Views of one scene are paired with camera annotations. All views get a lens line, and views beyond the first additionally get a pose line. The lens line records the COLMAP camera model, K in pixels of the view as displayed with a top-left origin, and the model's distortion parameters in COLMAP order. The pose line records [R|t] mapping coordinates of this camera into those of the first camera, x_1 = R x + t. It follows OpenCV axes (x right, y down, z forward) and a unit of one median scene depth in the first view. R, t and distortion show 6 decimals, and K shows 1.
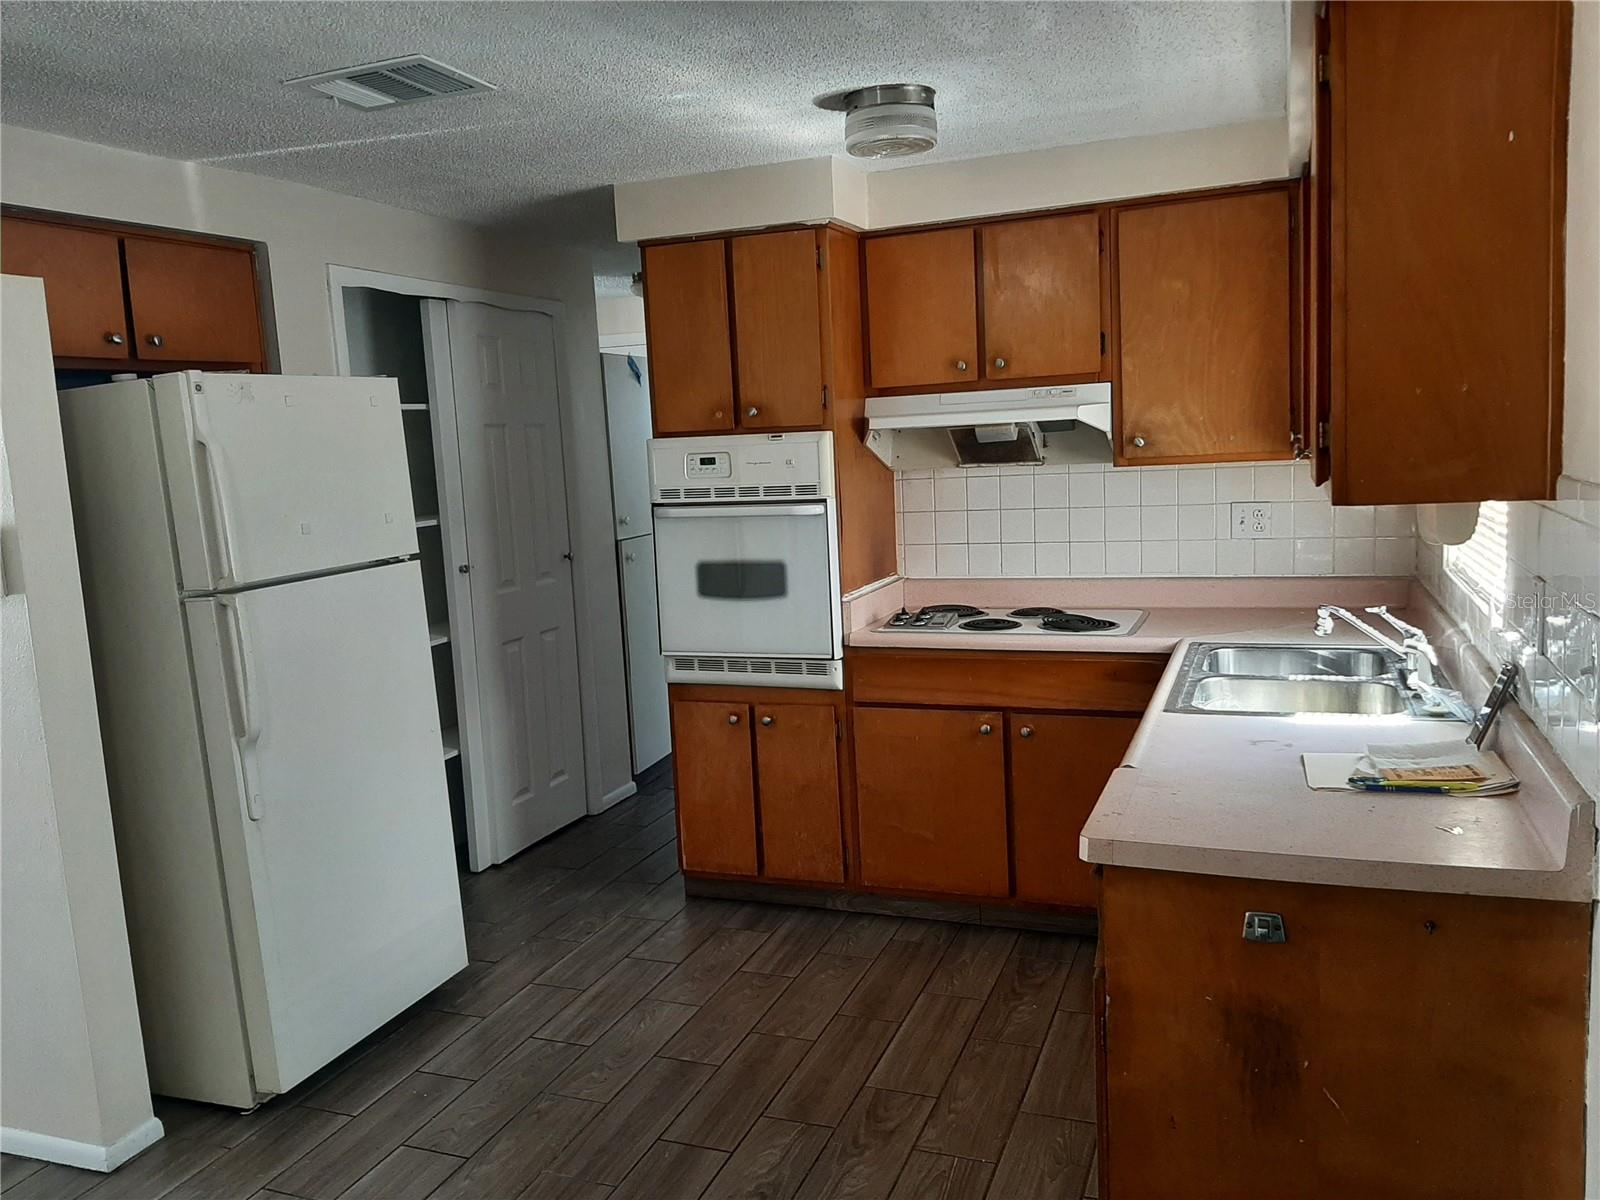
lens RADIAL K [[1235.0, 0, 787.3], [0, 1235.0, 587.3], [0, 0, 1]] dist [0.077521, -0.143957]
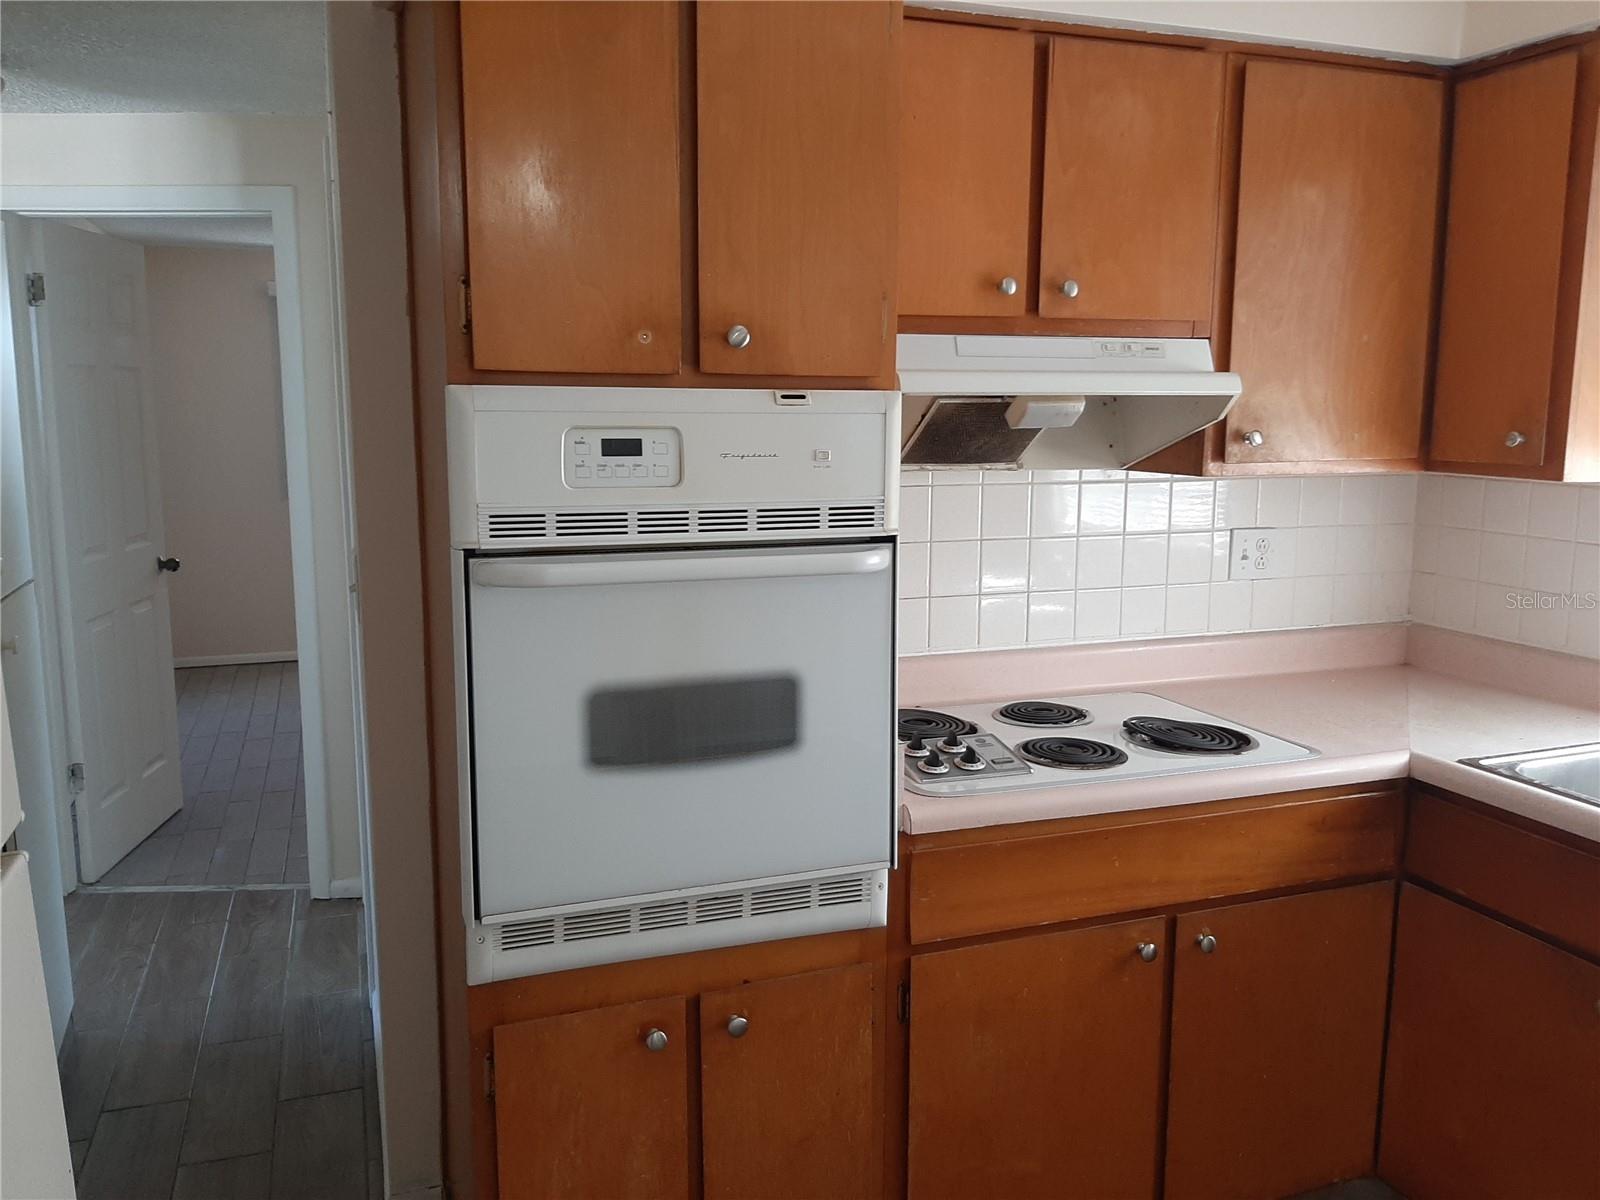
lens RADIAL K [[1270.3, 0, 802.3], [0, 1270.3, 580.5], [0, 0, 1]] dist [0.017992, -0.007077]
pose [[0.742044, -0.041290, 0.669078, -0.309310], [0.038656, 0.999076, 0.018783, -0.063364], [-0.669236, 0.011926, 0.742954, 0.647726]]
